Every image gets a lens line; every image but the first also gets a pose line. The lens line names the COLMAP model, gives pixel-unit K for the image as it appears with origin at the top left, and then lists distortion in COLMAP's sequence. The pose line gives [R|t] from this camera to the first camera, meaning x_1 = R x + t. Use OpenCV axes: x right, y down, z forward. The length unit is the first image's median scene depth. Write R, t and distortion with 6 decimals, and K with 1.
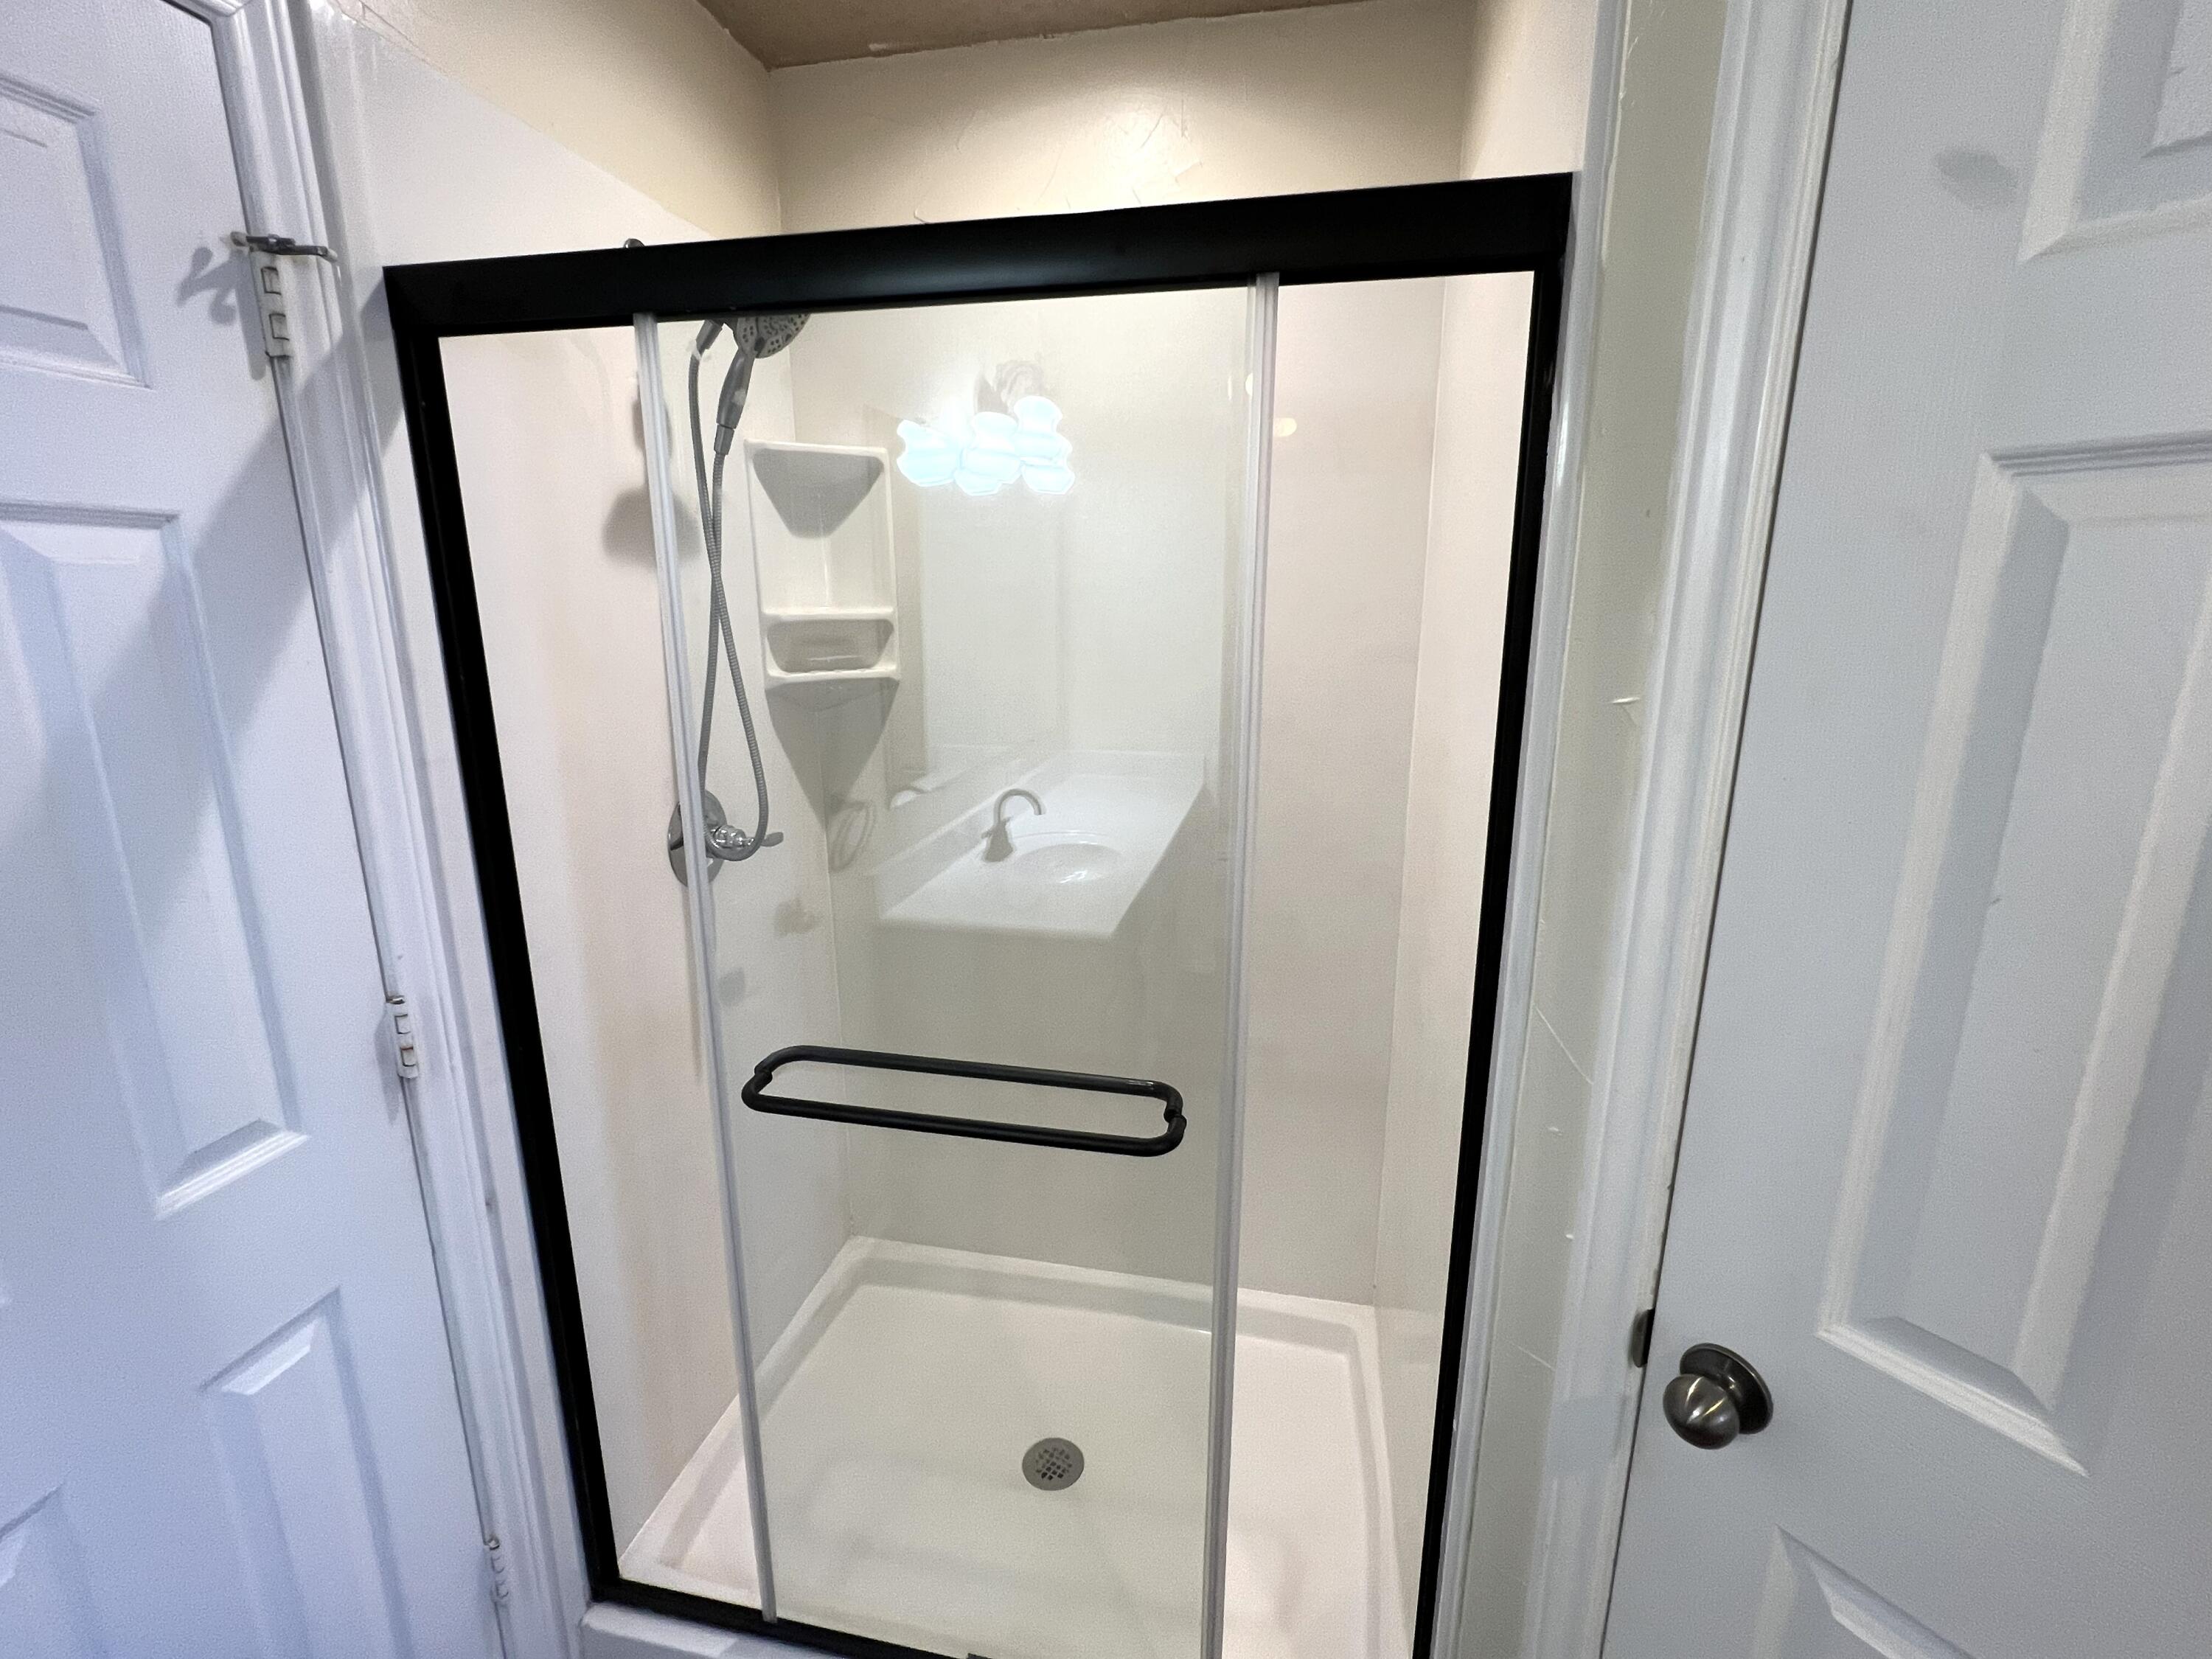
lens RADIAL K [[995.3, 0, 1098.6], [0, 995.3, 823.2], [0, 0, 1]] dist [-0.000324, 0.000367]
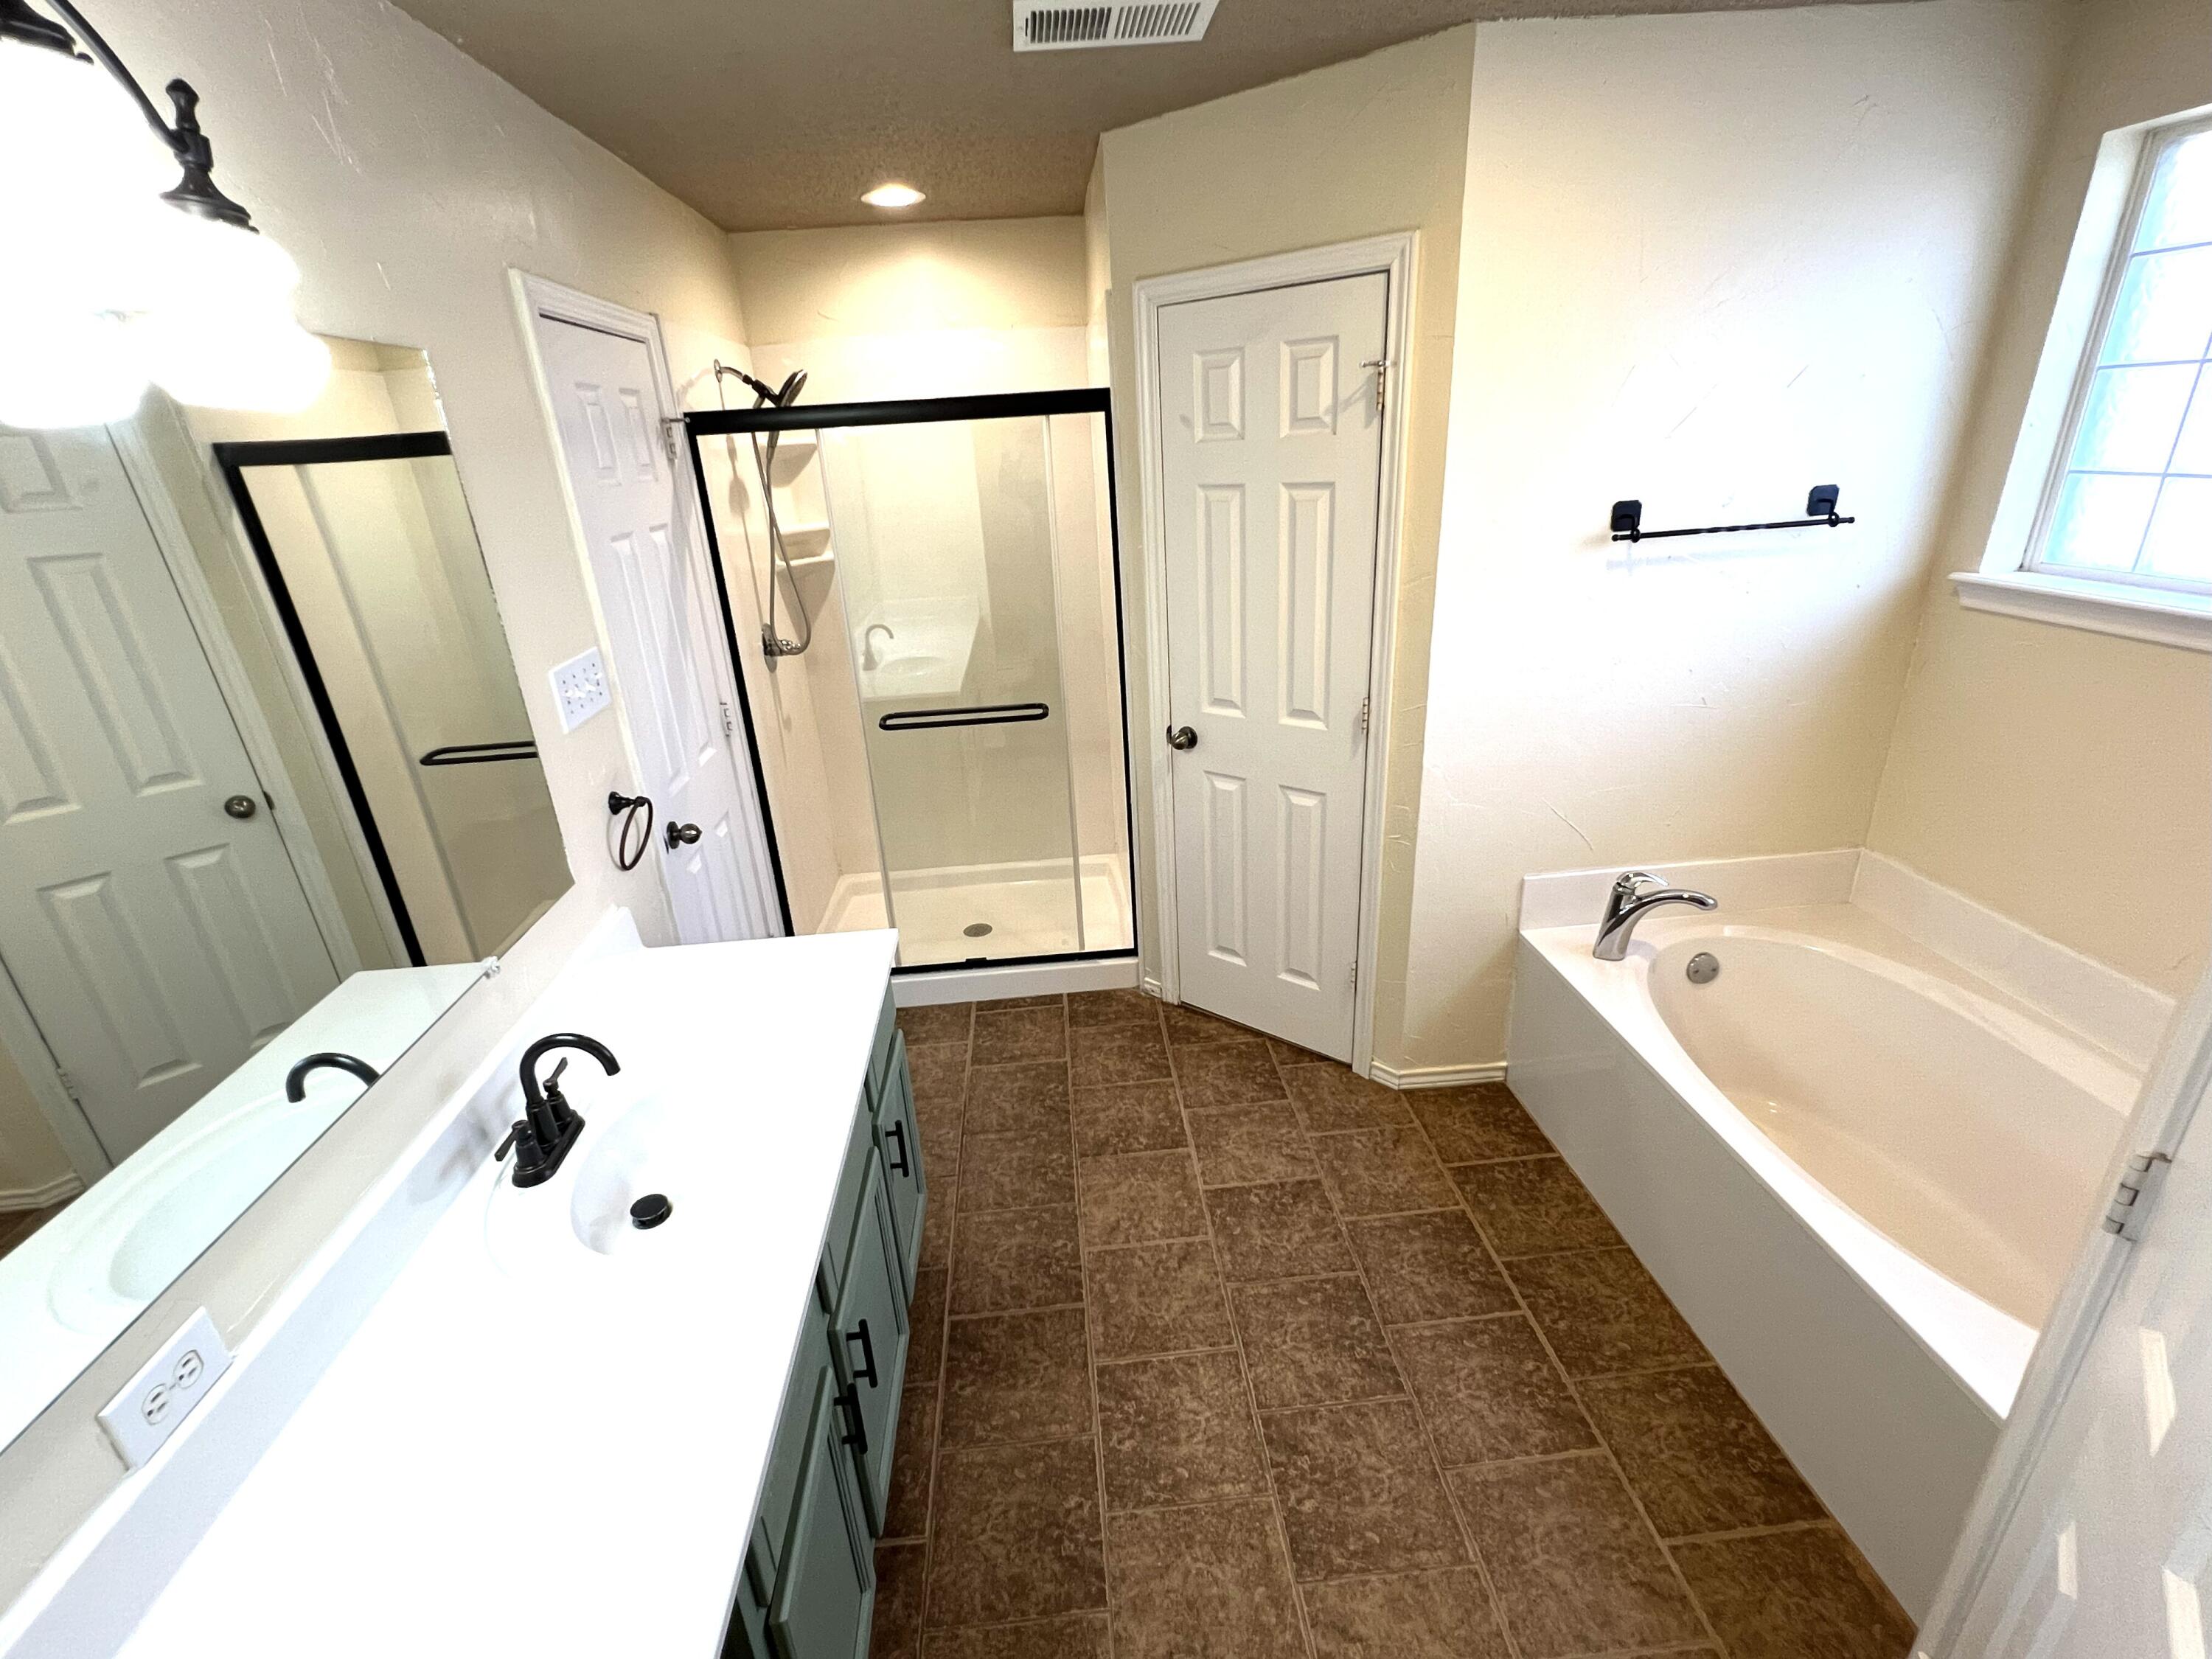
lens RADIAL K [[995.3, 0, 1098.6], [0, 995.3, 823.2], [0, 0, 1]] dist [-0.000324, 0.000367]
pose [[0.962273, -0.151140, 0.226246, -0.396039], [0.117330, 0.980742, 0.156136, 0.190043], [-0.245487, -0.123700, 0.961475, -1.758021]]
